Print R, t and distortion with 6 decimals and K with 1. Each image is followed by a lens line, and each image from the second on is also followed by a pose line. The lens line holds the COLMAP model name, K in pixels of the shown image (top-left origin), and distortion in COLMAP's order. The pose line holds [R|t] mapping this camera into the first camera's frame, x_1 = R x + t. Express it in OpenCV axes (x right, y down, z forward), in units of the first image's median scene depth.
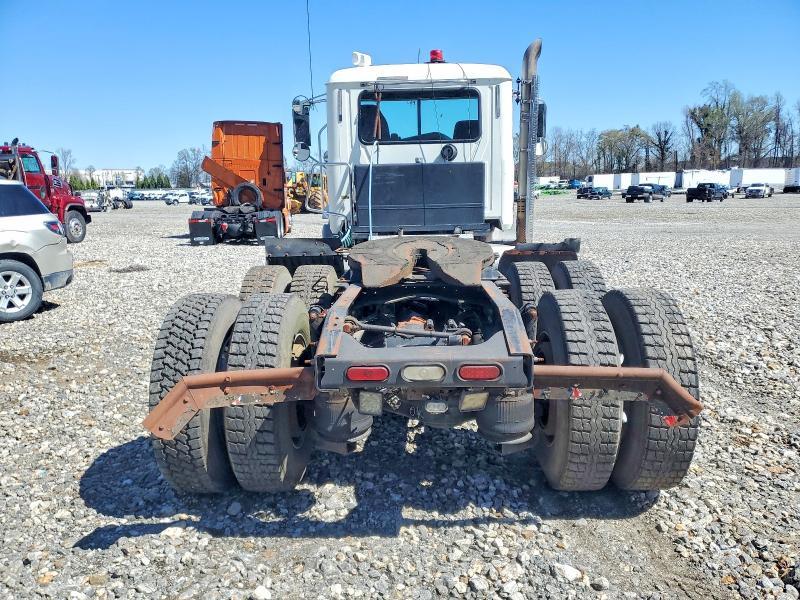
lens RADIAL K [[539.5, 0, 400.0], [0, 539.5, 300.0], [0, 0, 1]] dist [0.034316, 0.000722]
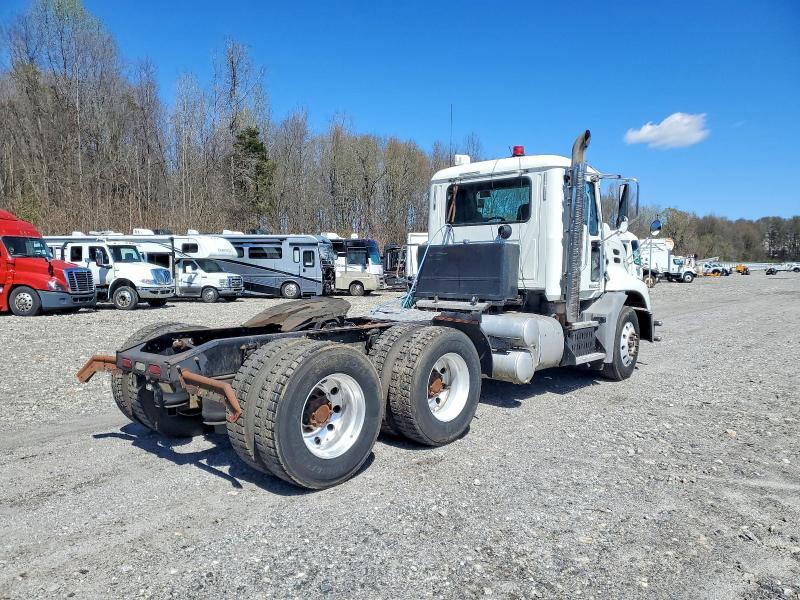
lens RADIAL K [[539.5, 0, 400.0], [0, 539.5, 300.0], [0, 0, 1]] dist [0.034316, 0.000722]
pose [[0.807510, 0.063099, -0.586470, 0.584551], [-0.151138, 0.983203, -0.102318, 0.011033], [0.570163, 0.171261, 0.803483, 0.005148]]
